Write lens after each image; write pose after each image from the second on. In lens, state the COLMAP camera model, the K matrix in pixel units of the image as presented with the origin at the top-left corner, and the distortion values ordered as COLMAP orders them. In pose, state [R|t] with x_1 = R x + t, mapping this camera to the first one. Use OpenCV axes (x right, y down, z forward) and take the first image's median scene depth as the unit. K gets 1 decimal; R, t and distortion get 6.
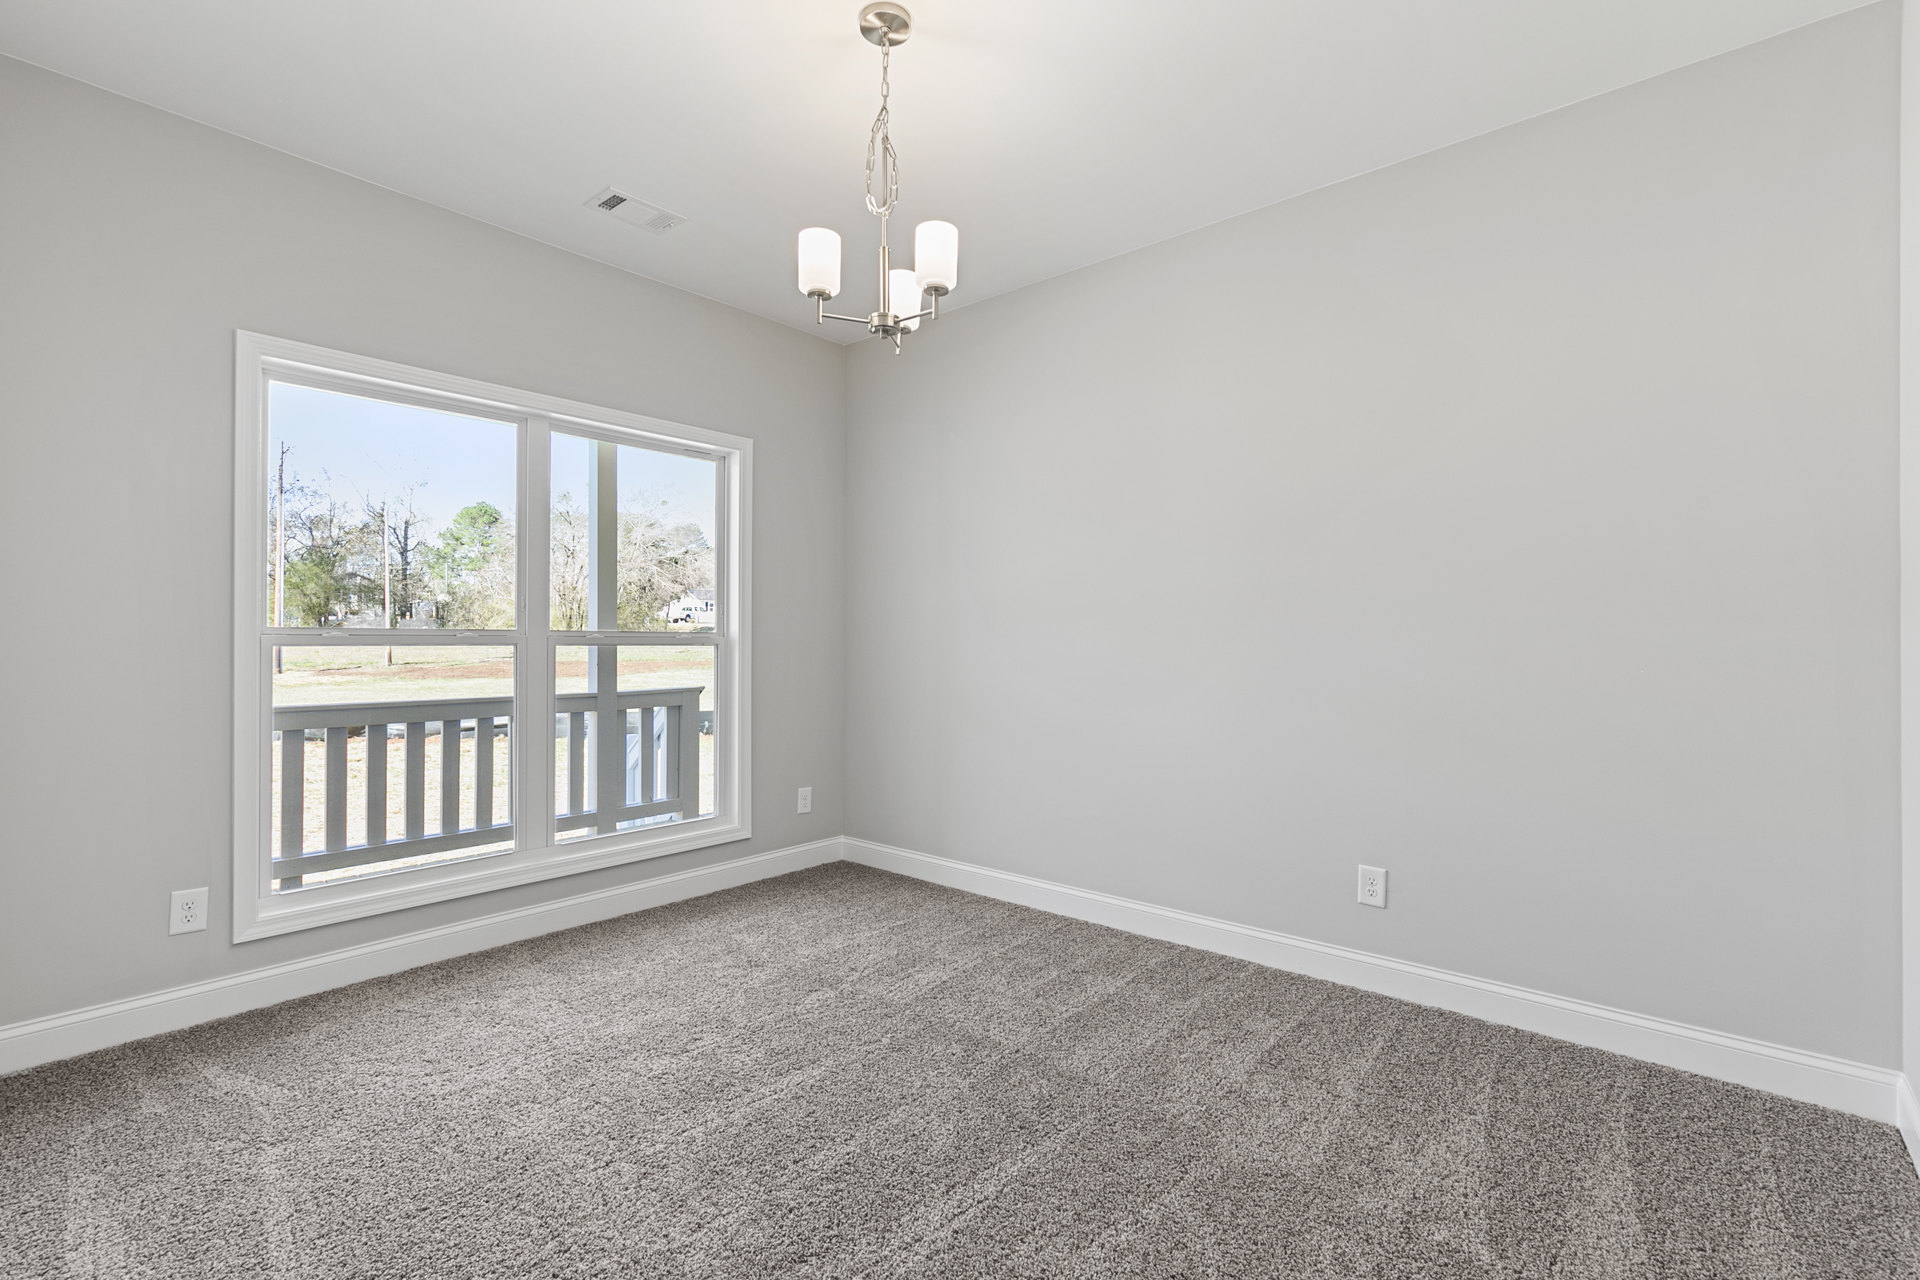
lens RADIAL K [[863.1, 0, 963.5], [0, 863.1, 634.7], [0, 0, 1]] dist [0.010087, 0.000315]
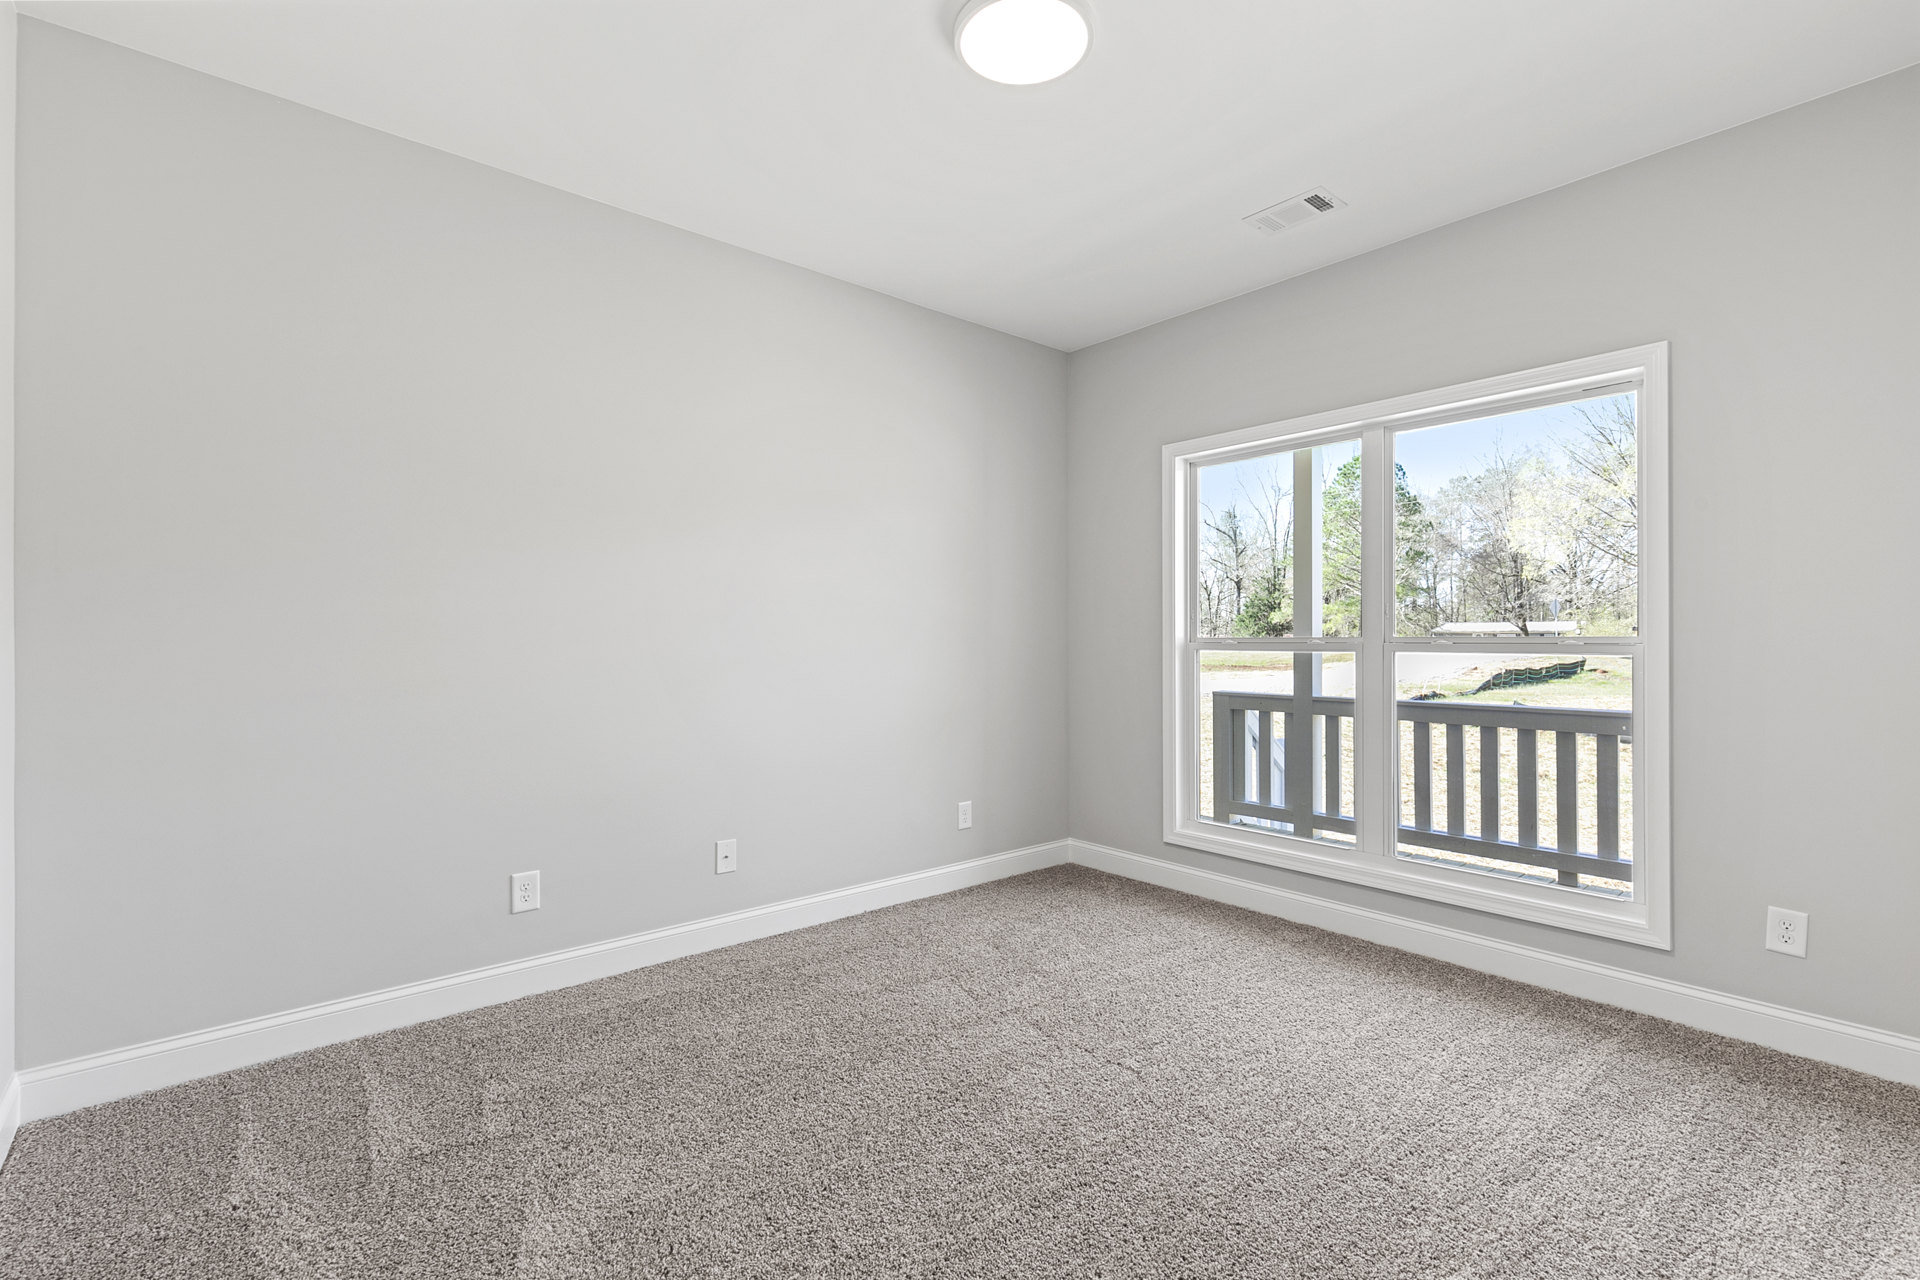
lens RADIAL K [[863.1, 0, 963.8], [0, 863.1, 640.3], [0, 0, 1]] dist [0.010087, 0.000315]
pose [[-0.175706, -0.003775, -0.984435, 0.593245], [0.000808, 0.999992, -0.003978, 0.004674], [0.984442, -0.001494, -0.175702, 0.713412]]
